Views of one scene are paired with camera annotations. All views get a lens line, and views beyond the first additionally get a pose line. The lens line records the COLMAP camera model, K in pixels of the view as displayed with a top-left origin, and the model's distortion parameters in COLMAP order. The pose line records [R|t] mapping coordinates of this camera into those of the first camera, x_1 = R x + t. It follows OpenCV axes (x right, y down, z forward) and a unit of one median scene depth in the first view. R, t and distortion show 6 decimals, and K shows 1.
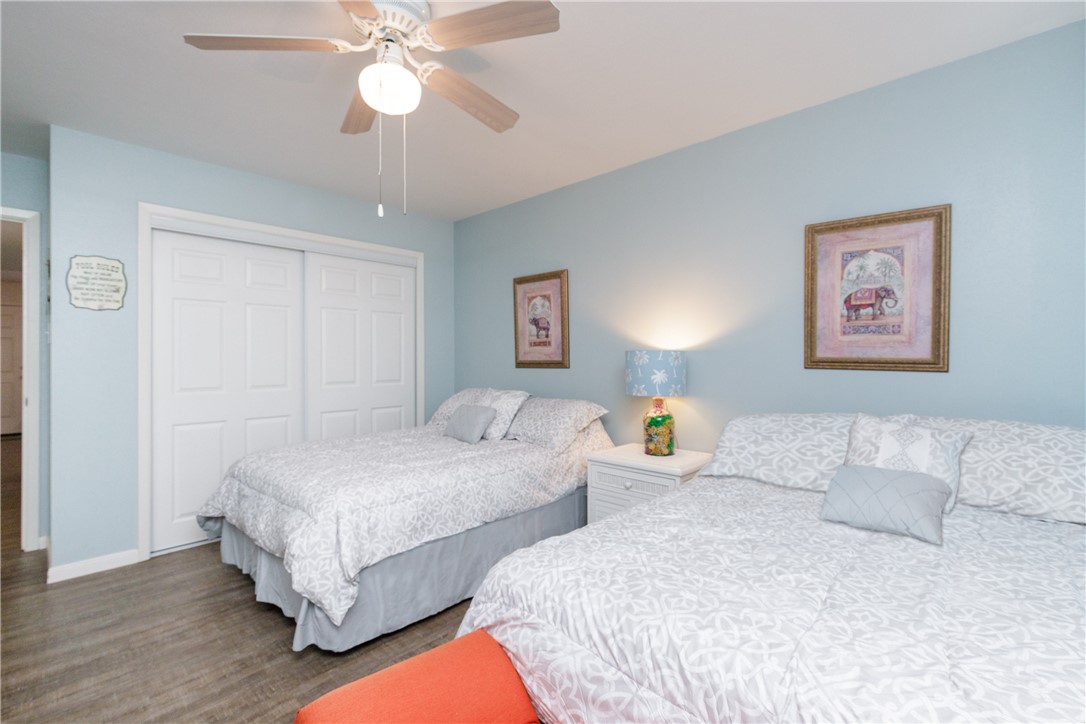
lens RADIAL K [[500.2, 0, 545.6], [0, 500.2, 355.2], [0, 0, 1]] dist [0.017296, -0.001390]
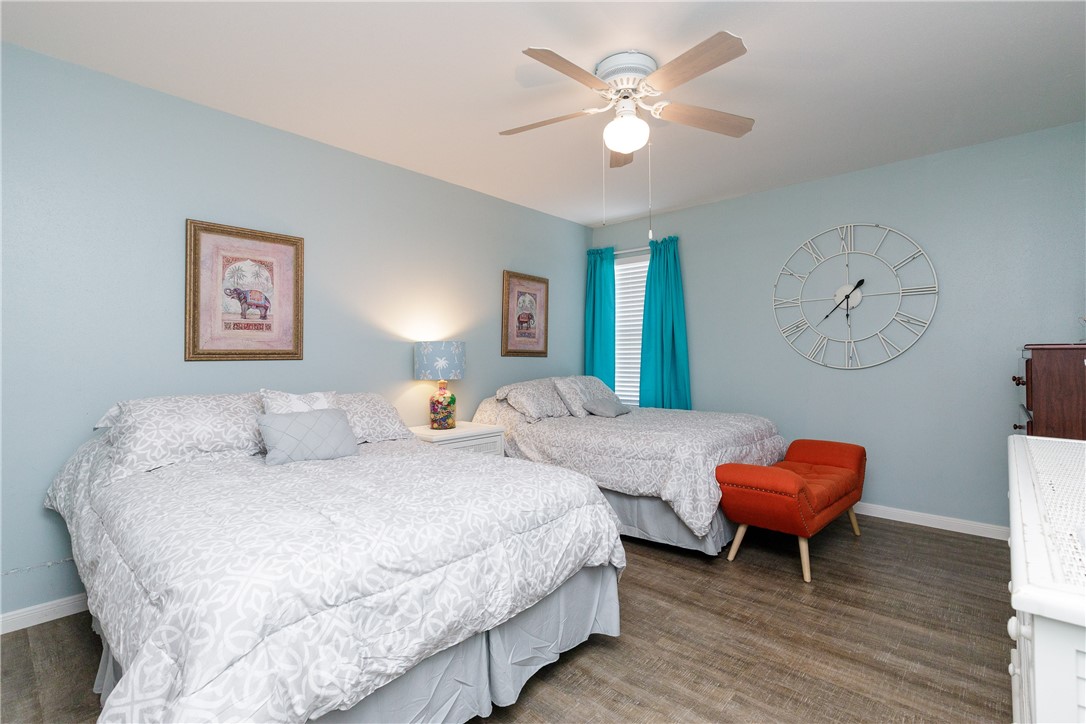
lens RADIAL K [[500.2, 0, 544.5], [0, 500.2, 358.6], [0, 0, 1]] dist [0.017296, -0.001390]
pose [[-0.024448, -0.007784, 0.999671, -0.769107], [-0.010033, 0.999921, 0.007540, 0.014141], [-0.999651, -0.009846, -0.024524, 0.610688]]
